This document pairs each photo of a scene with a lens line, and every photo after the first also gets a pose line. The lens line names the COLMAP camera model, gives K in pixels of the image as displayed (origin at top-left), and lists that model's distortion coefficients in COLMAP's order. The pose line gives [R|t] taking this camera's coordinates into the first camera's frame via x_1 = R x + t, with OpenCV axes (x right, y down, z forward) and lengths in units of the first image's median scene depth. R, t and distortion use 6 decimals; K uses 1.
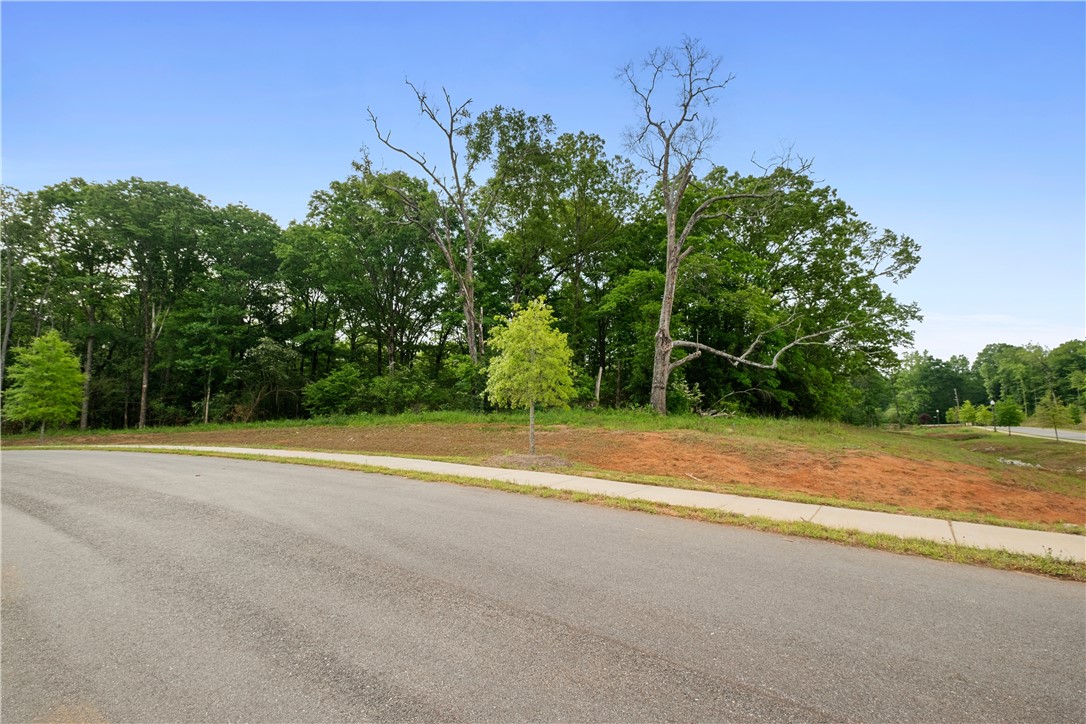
lens RADIAL K [[463.4, 0, 545.0], [0, 463.4, 362.9], [0, 0, 1]] dist [-0.002654, -0.000325]
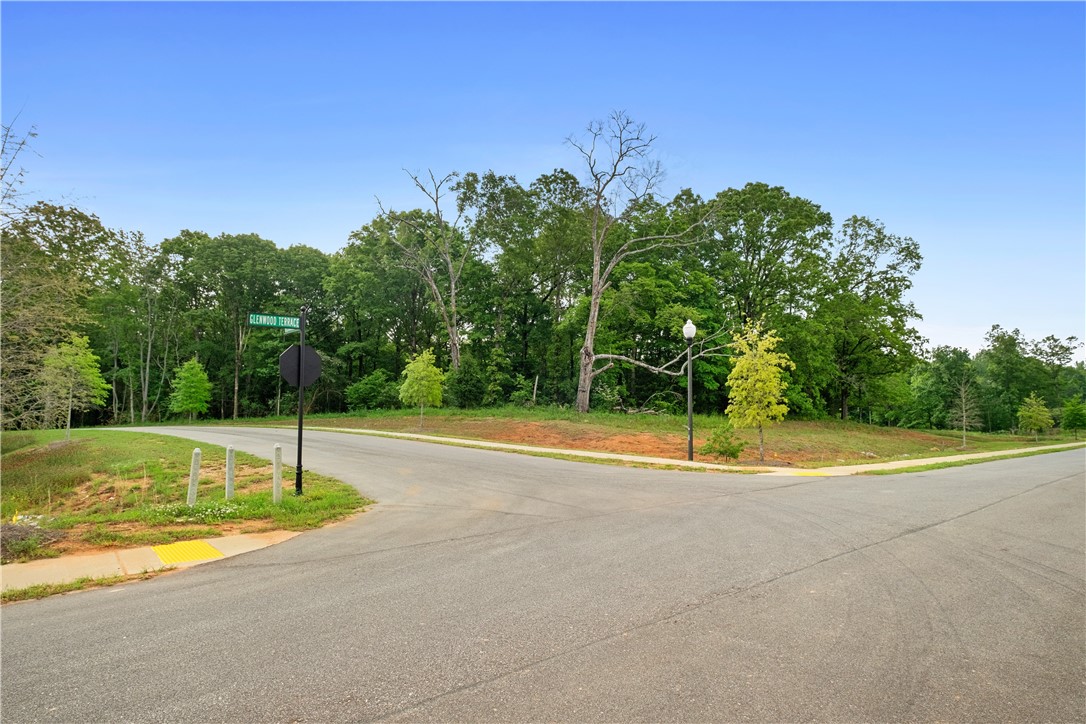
lens RADIAL K [[565.0, 0, 542.2], [0, 565.0, 360.3], [0, 0, 1]] dist [-0.000148, 0.000236]
pose [[0.981426, -0.010645, -0.191545, 0.337008], [0.014014, 0.999770, 0.016243, -0.046870], [0.191328, -0.018626, 0.981349, -0.461167]]
